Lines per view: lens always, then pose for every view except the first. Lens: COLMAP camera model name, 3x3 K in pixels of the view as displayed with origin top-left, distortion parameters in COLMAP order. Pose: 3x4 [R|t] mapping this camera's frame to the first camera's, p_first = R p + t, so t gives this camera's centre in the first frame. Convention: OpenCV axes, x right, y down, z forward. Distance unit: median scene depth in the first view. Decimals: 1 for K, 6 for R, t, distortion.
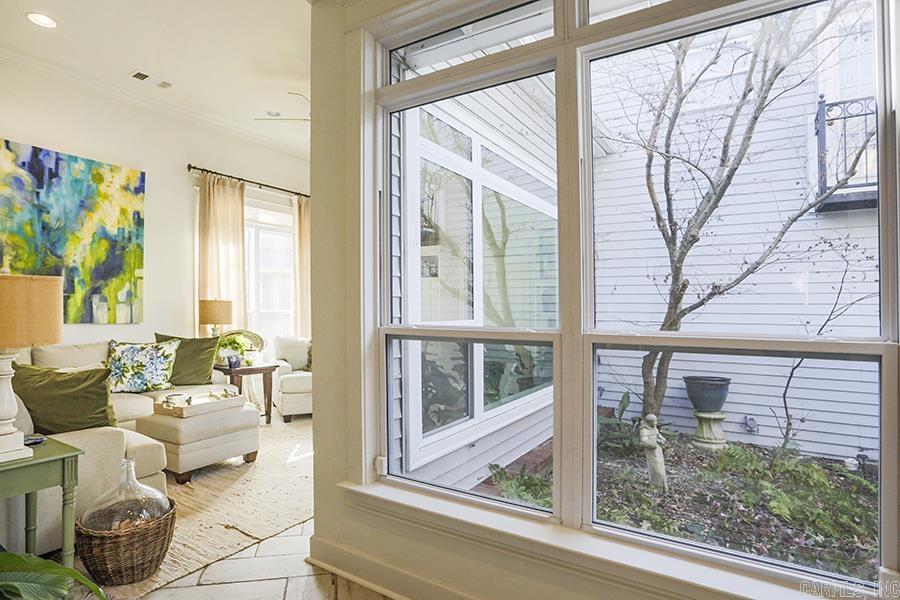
lens RADIAL K [[372.8, 0, 450.9], [0, 372.8, 317.3], [0, 0, 1]] dist [-0.038957, 0.008655]
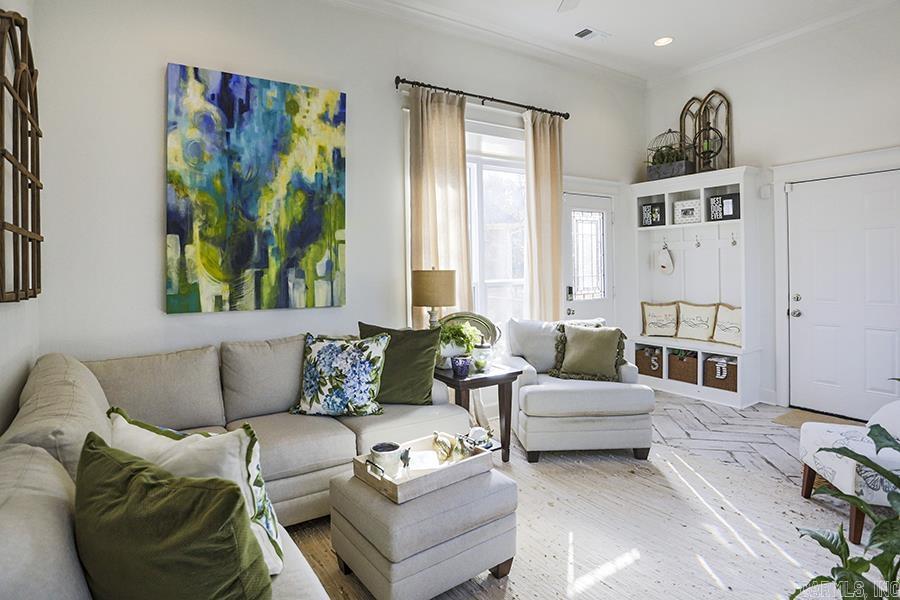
lens RADIAL K [[513.2, 0, 448.5], [0, 513.2, 286.5], [0, 0, 1]] dist [-0.069956, 0.000008]
pose [[0.867551, -0.005364, -0.497320, -0.200828], [0.008668, 0.999953, 0.004336, -0.027060], [0.497273, -0.008073, 0.867556, 0.267401]]
